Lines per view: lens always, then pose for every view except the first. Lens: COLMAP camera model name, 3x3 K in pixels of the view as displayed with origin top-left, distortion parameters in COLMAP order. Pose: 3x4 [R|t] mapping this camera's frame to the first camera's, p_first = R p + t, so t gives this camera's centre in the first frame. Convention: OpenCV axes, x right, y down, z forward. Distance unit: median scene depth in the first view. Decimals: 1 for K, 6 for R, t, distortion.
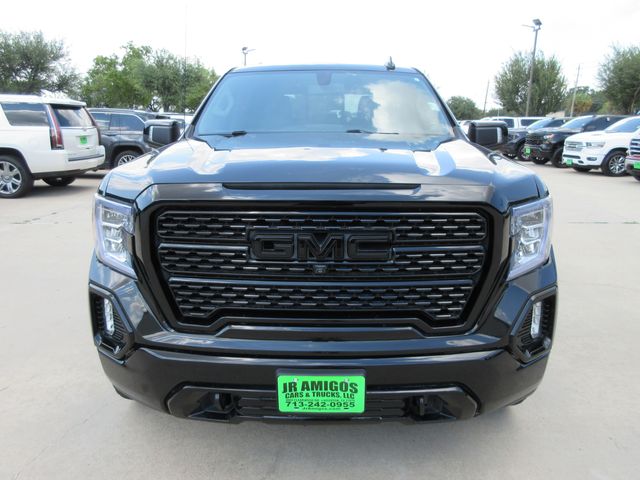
lens RADIAL K [[477.2, 0, 318.8], [0, 477.2, 235.5], [0, 0, 1]] dist [-0.001657, -0.000870]
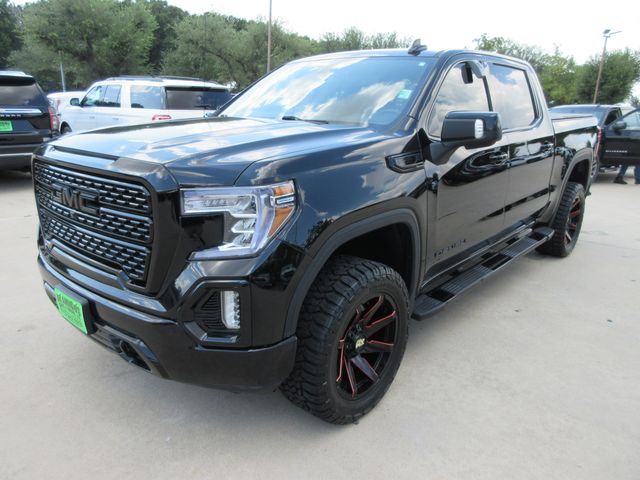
lens RADIAL K [[477.2, 0, 316.9], [0, 477.2, 238.4], [0, 0, 1]] dist [-0.001657, -0.000870]
pose [[0.757033, 0.185192, -0.626582, 1.299076], [-0.172465, 0.981617, 0.081754, -0.086890], [0.630203, 0.046173, 0.775056, 0.387976]]
